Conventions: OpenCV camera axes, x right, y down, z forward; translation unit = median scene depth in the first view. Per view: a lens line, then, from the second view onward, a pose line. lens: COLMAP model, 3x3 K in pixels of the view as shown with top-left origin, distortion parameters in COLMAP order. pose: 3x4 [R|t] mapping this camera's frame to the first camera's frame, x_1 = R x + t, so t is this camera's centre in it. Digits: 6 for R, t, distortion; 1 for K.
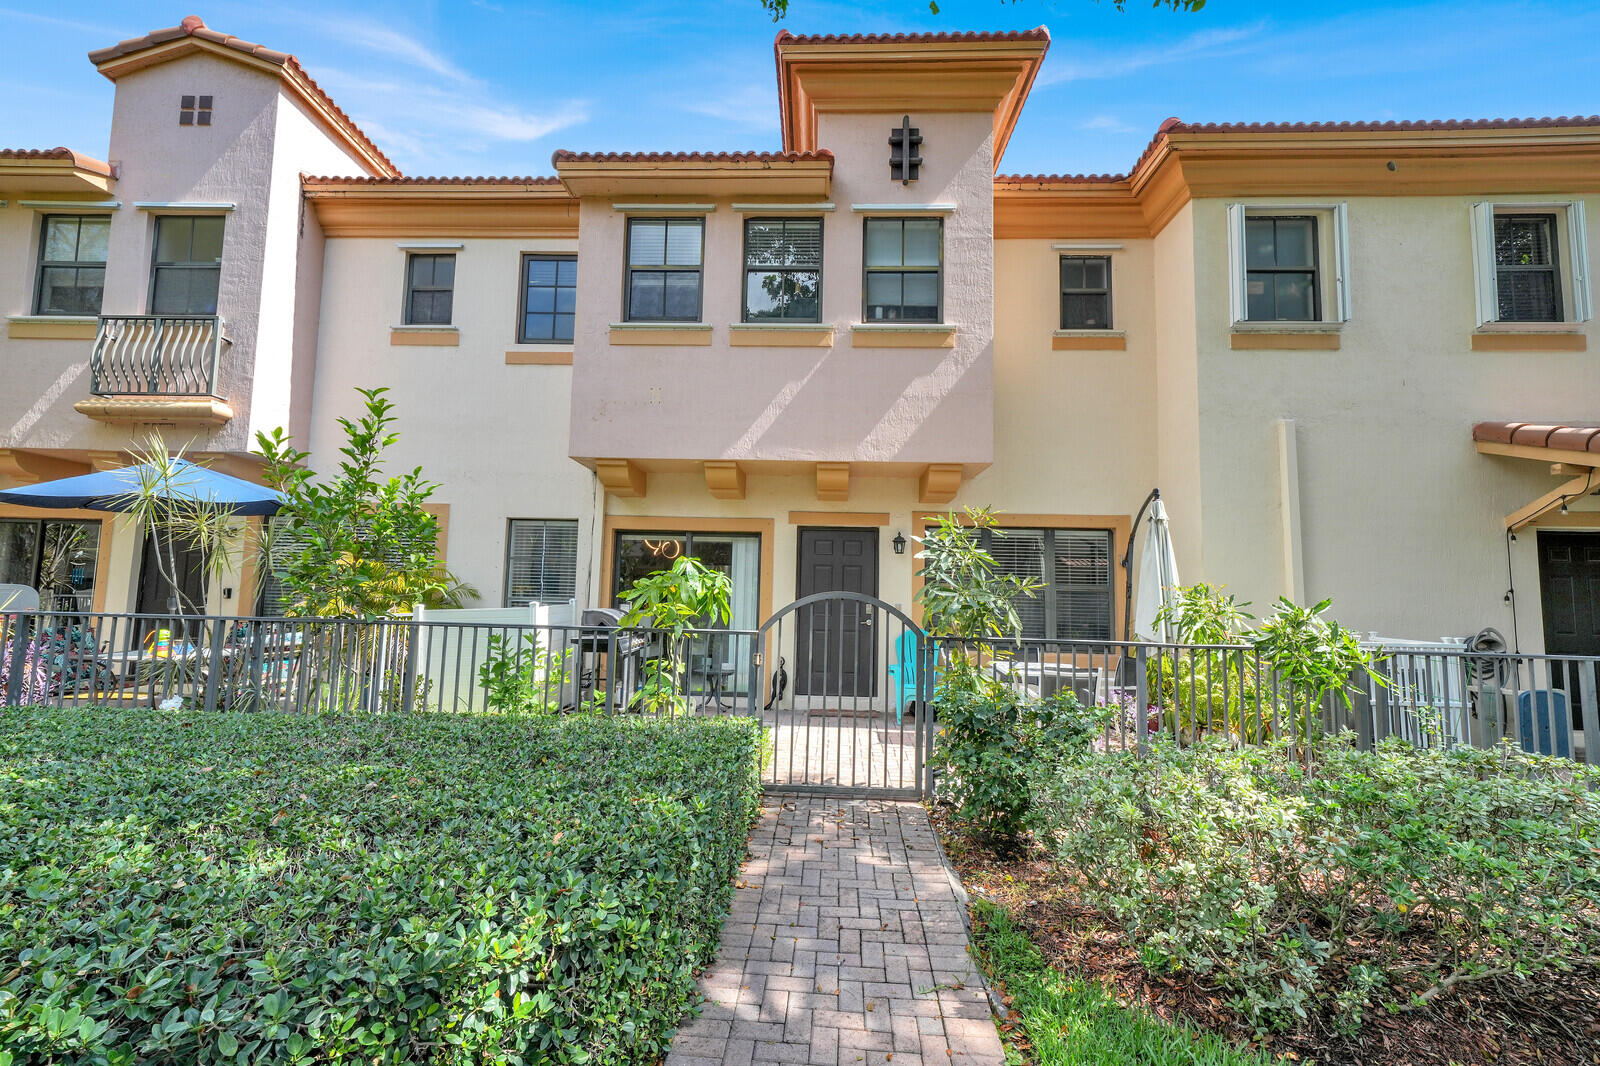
lens RADIAL K [[703.7, 0, 798.7], [0, 703.7, 535.7], [0, 0, 1]] dist [0.008649, 0.000540]
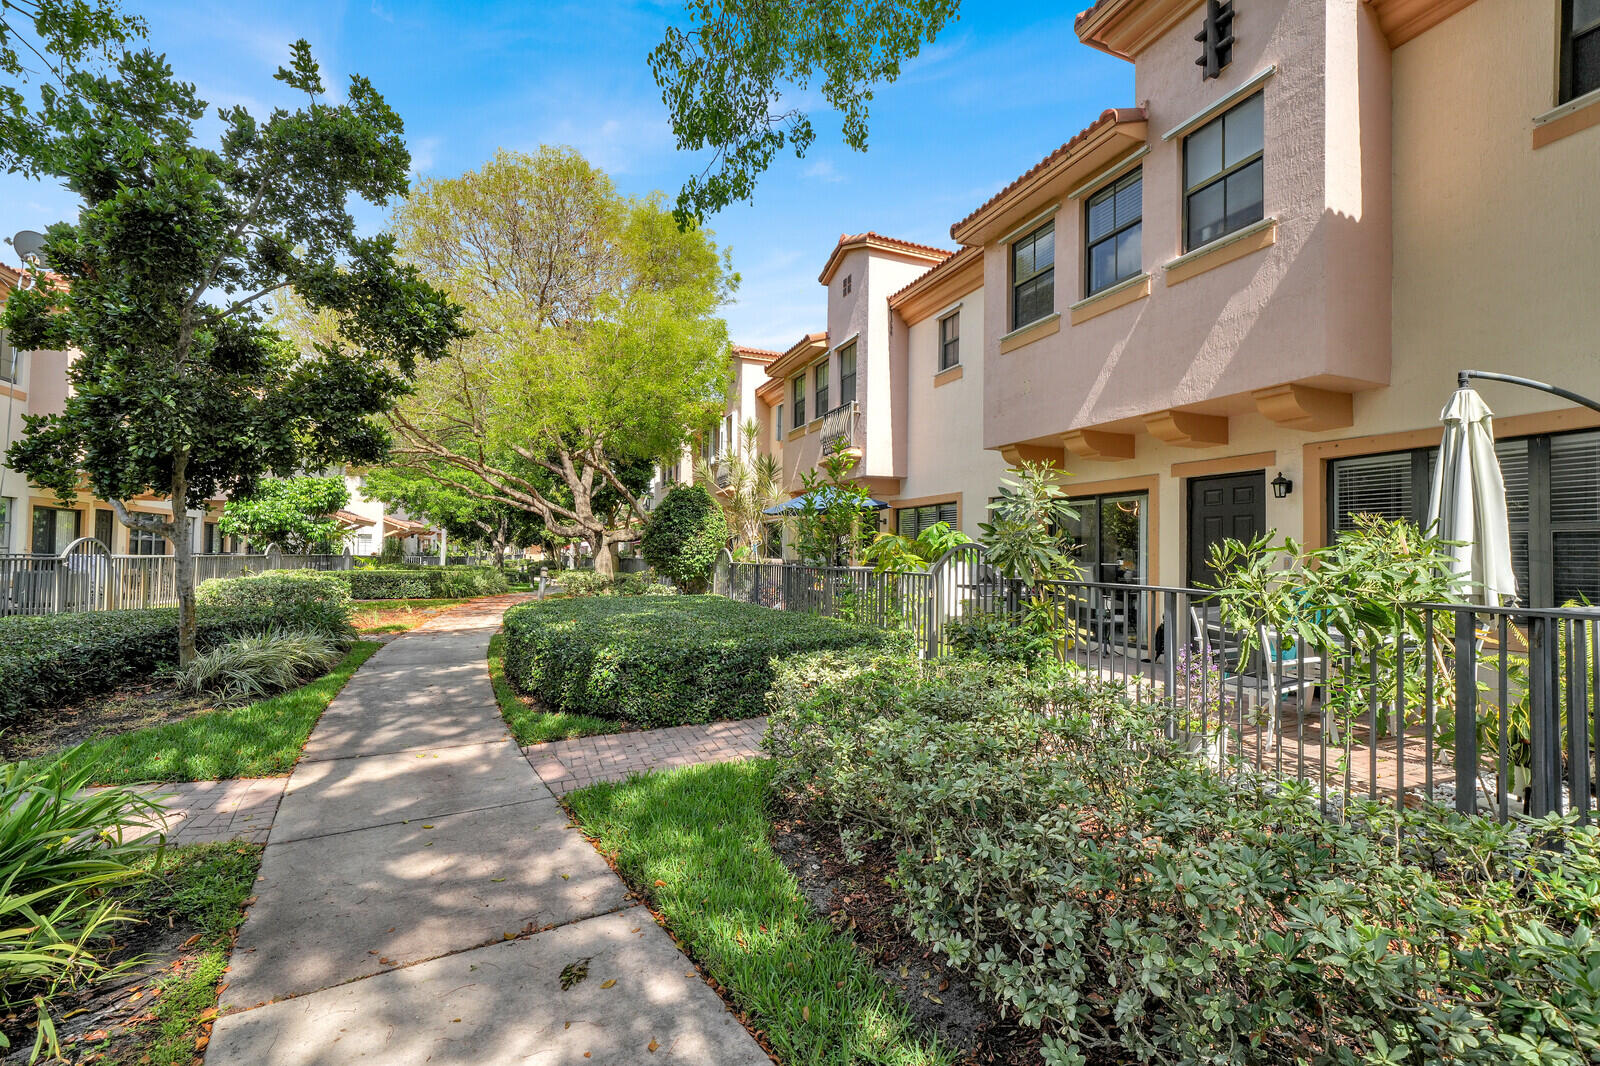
lens RADIAL K [[703.7, 0, 798.7], [0, 703.7, 535.7], [0, 0, 1]] dist [0.008649, 0.000540]
pose [[0.409622, -0.043731, -0.911207, 0.718346], [0.078751, 0.996817, -0.012437, 0.038133], [0.908850, -0.066664, 0.411762, 0.131937]]
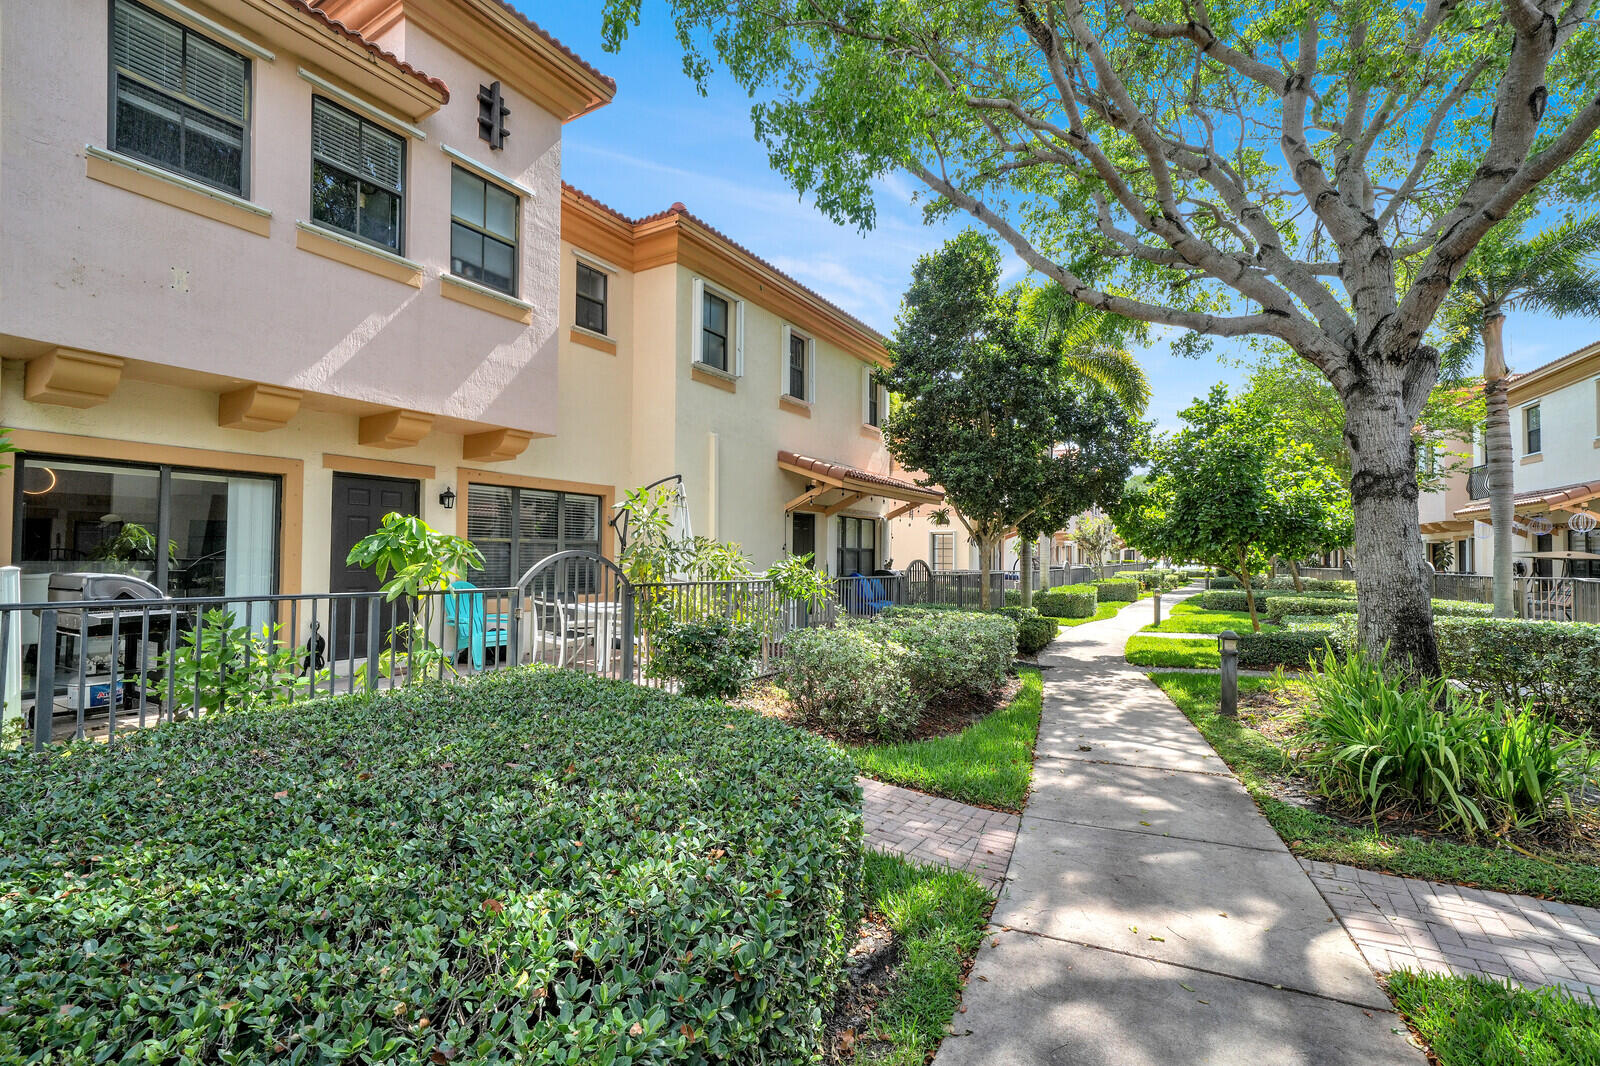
lens RADIAL K [[703.7, 0, 798.7], [0, 703.7, 535.7], [0, 0, 1]] dist [0.008649, 0.000540]
pose [[0.498442, 0.008831, 0.866878, -0.514437], [-0.077799, 0.996369, 0.034583, -0.010124], [-0.863425, -0.084679, 0.497320, 0.060625]]
